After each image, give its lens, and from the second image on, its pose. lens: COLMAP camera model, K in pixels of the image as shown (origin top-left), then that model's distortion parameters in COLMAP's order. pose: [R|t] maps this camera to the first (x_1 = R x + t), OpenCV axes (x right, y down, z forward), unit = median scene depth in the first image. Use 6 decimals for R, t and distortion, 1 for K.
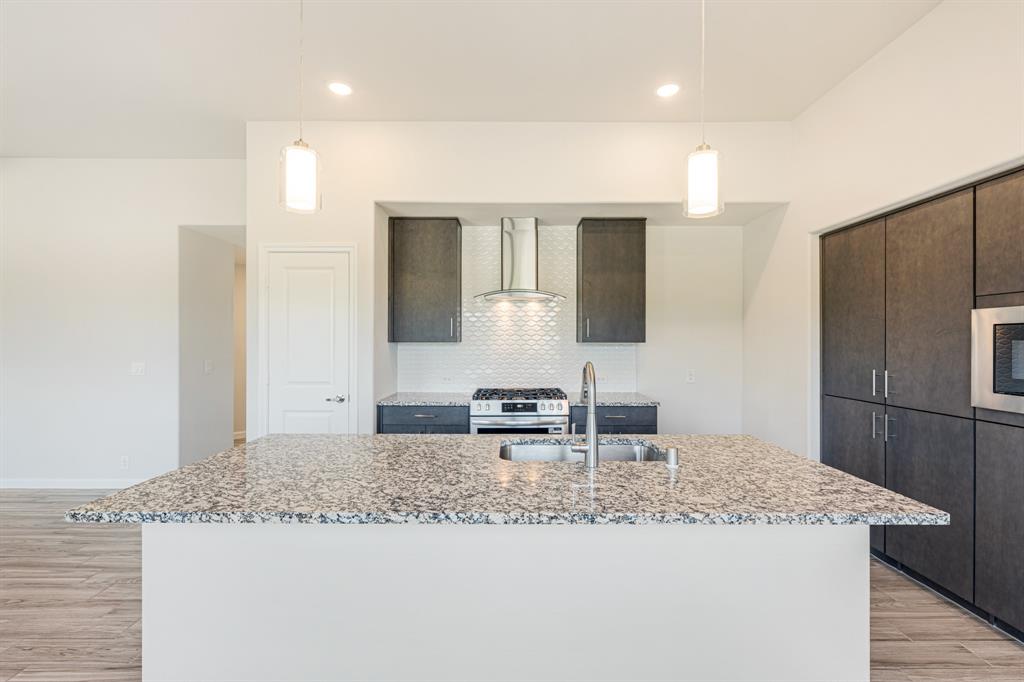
lens RADIAL K [[442.0, 0, 512.2], [0, 442.0, 342.1], [0, 0, 1]] dist [-0.001984, 0.000007]
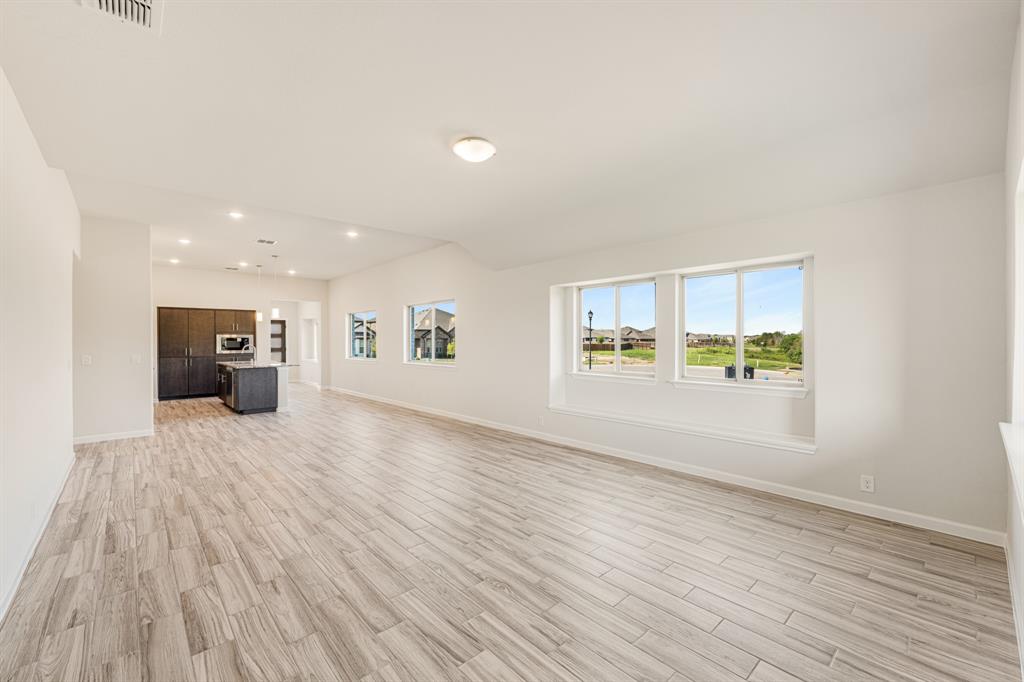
lens RADIAL K [[412.2, 0, 521.6], [0, 412.2, 336.3], [0, 0, 1]] dist [-0.002220, 0.000545]
pose [[-0.690627, 0.007604, 0.723171, -2.949707], [0.003634, 0.999969, -0.007044, -0.005517], [-0.723202, -0.002237, -0.690633, 1.062752]]
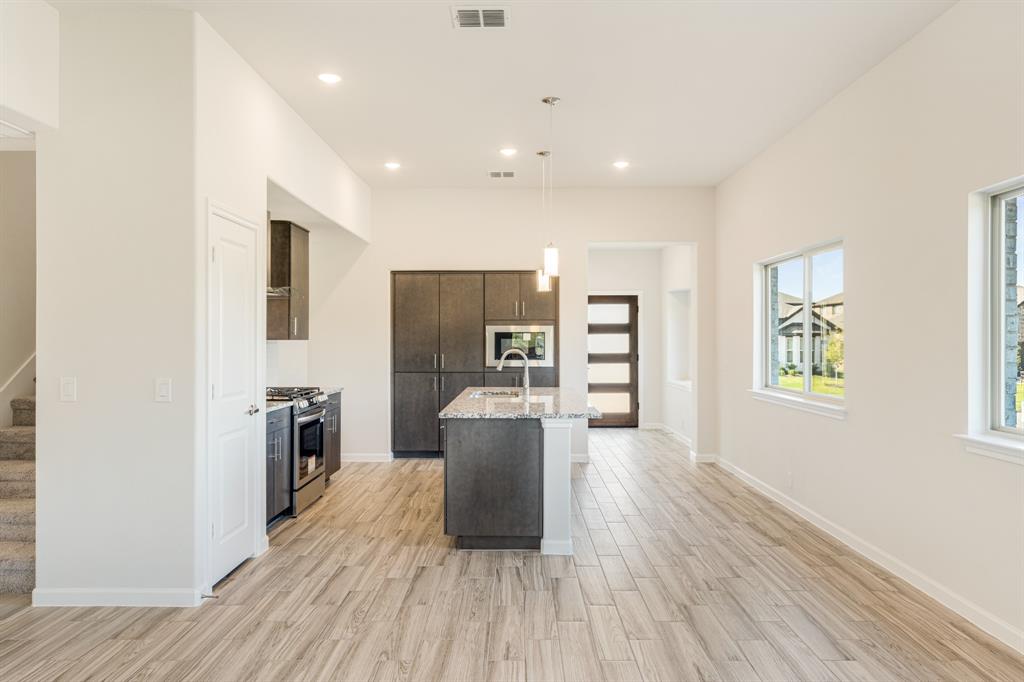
lens RADIAL K [[689.5, 0, 515.1], [0, 689.5, 335.4], [0, 0, 1]] dist [-0.010038, -0.002426]
pose [[0.005204, 0.004357, 0.999977, -1.633236], [-0.000264, 0.999990, -0.004356, -0.003269], [-0.999986, -0.000241, 0.005205, 0.505882]]
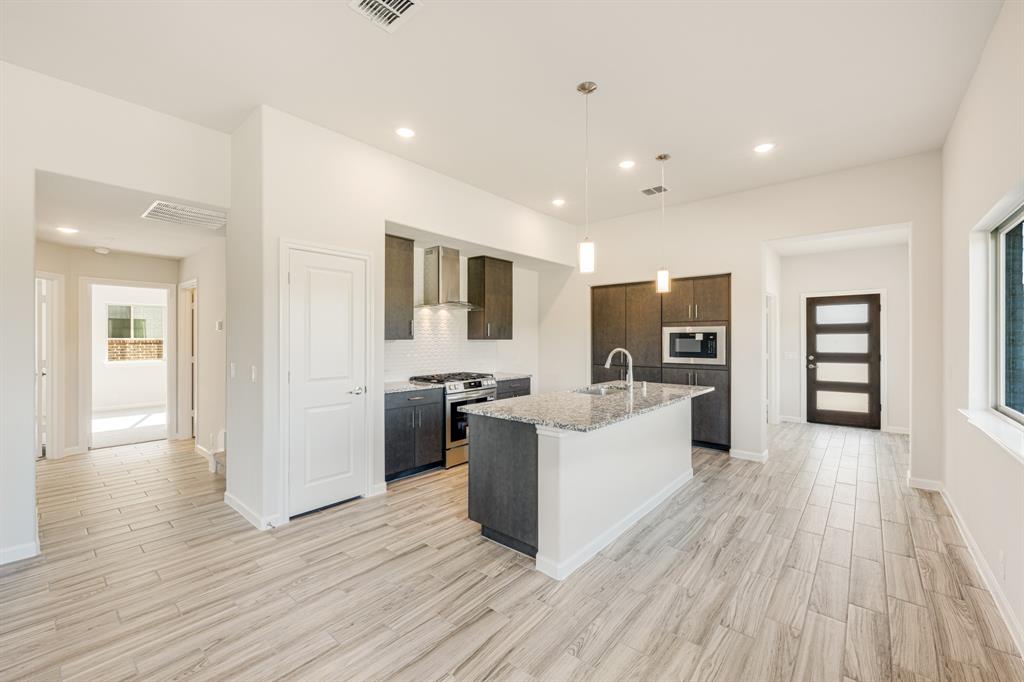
lens RADIAL K [[412.2, 0, 521.1], [0, 412.2, 341.4], [0, 0, 1]] dist [-0.002220, 0.000545]
pose [[0.640225, -0.005916, 0.768165, -0.915836], [0.001363, 0.999978, 0.006565, -0.002449], [-0.768186, -0.003156, 0.640219, 0.020254]]
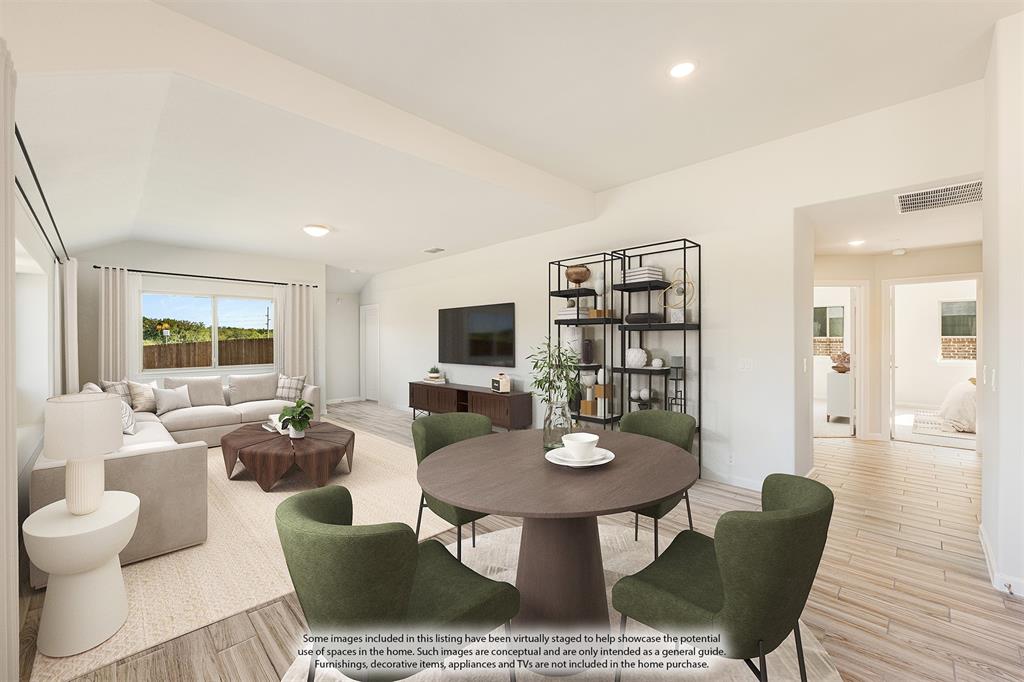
lens RADIAL K [[412.2, 0, 505.7], [0, 412.2, 342.2], [0, 0, 1]] dist [-0.002220, 0.000545]
pose [[0.701205, -0.001482, -0.712959, -0.678648], [0.006147, 0.999973, 0.003966, 0.002786], [0.712934, -0.007164, 0.701195, -0.016867]]
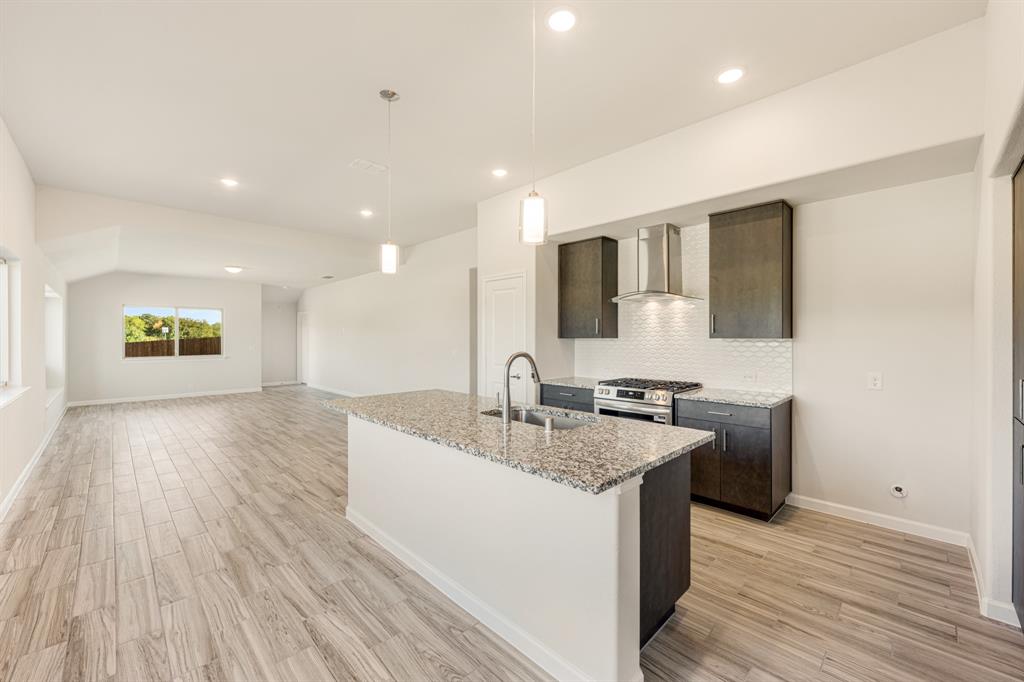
lens RADIAL K [[410.0, 0, 513.7], [0, 410.0, 340.5], [0, 0, 1]] dist [0.002794, -0.000045]
pose [[0.701683, 0.002272, -0.712486, 0.566254], [0.001380, 0.999989, 0.004548, 0.000914], [0.712488, -0.004175, 0.701672, 0.031964]]
